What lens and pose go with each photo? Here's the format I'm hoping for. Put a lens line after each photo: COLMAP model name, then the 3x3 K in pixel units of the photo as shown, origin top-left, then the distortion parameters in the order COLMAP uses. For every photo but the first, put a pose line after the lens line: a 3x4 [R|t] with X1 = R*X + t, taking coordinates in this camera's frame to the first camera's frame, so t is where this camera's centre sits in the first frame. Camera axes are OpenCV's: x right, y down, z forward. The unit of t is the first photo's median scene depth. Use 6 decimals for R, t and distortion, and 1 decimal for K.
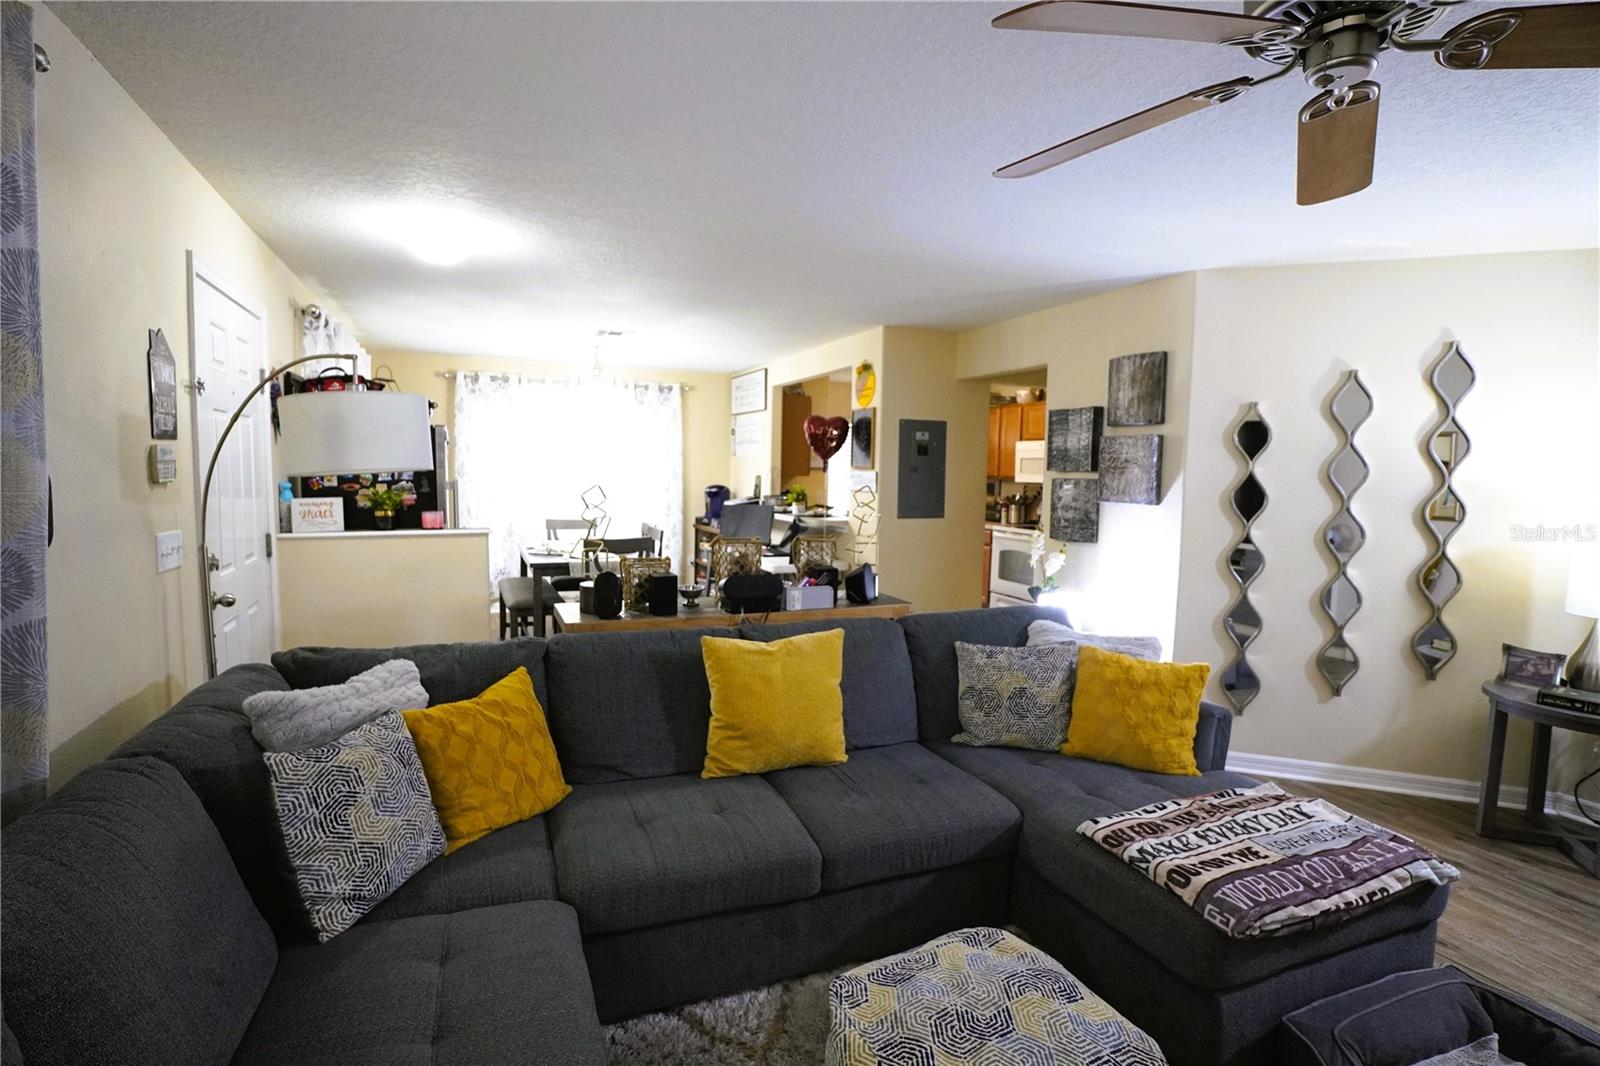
lens RADIAL K [[791.6, 0, 795.9], [0, 791.6, 533.8], [0, 0, 1]] dist [-0.043405, 0.012691]
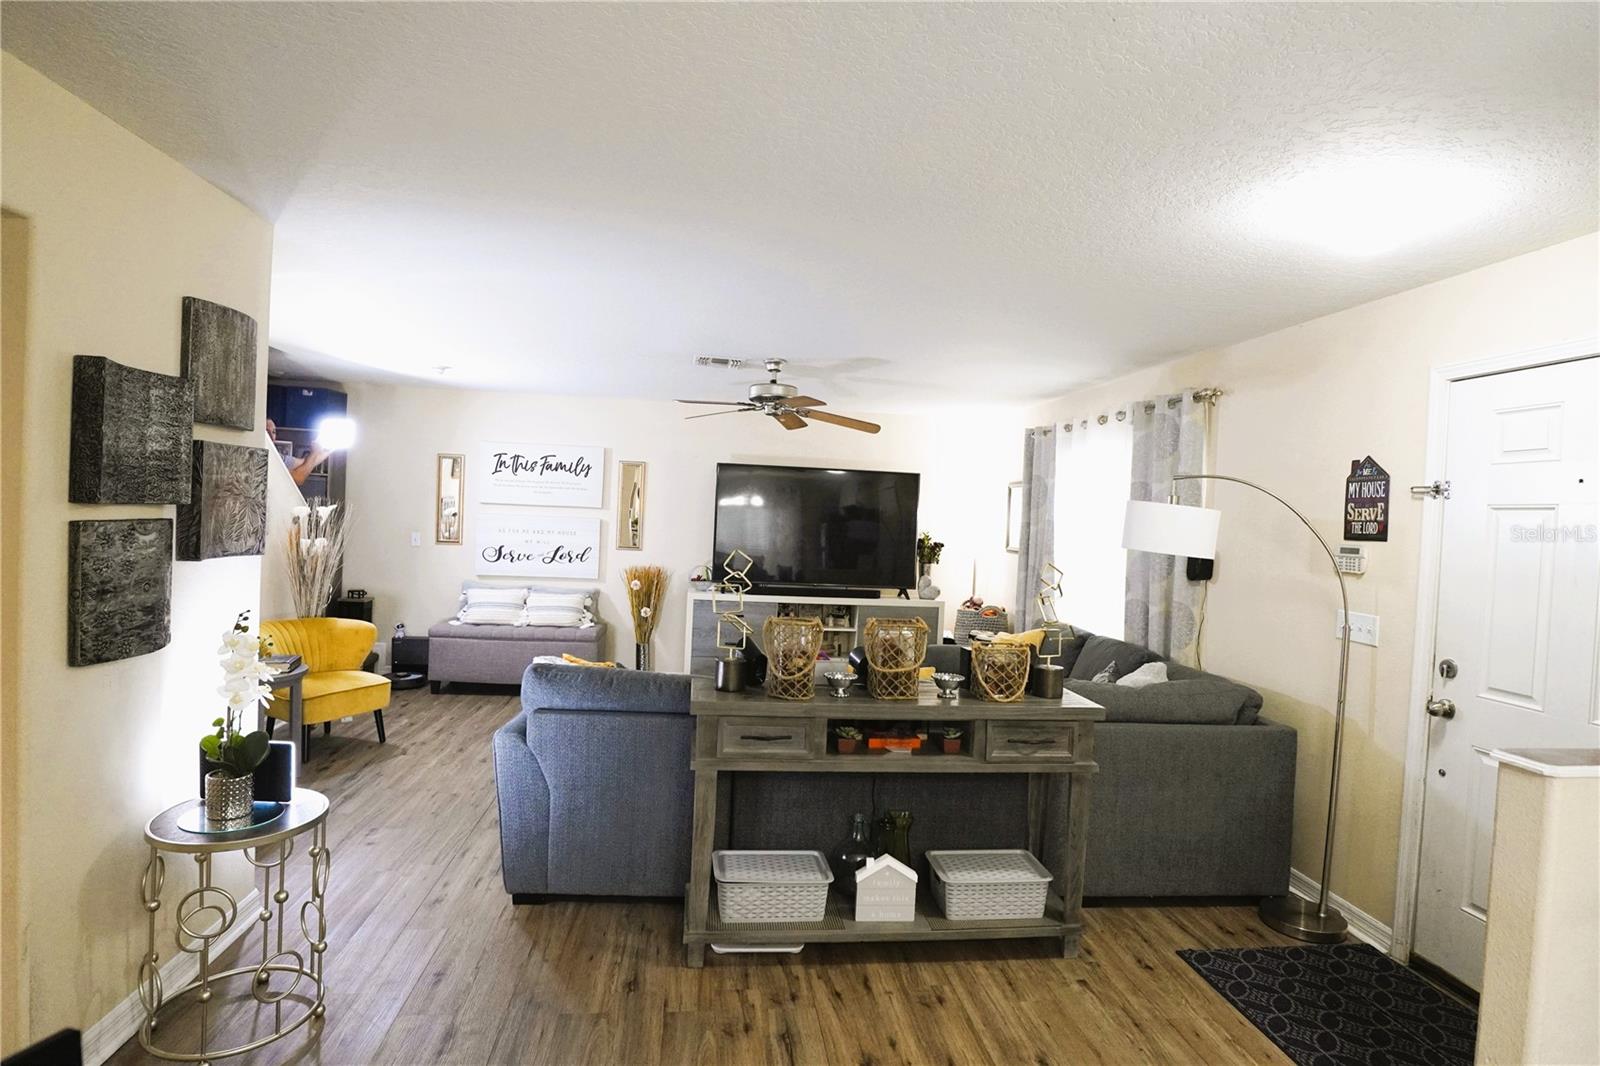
lens RADIAL K [[827.6, 0, 800.0], [0, 827.6, 533.0], [0, 0, 1]] dist [-0.053650, 0.015727]
pose [[-0.962235, -0.064590, 0.264447, -0.226236], [-0.037314, 0.993569, 0.106902, -0.202837], [-0.269651, 0.092997, -0.958457, 2.134306]]
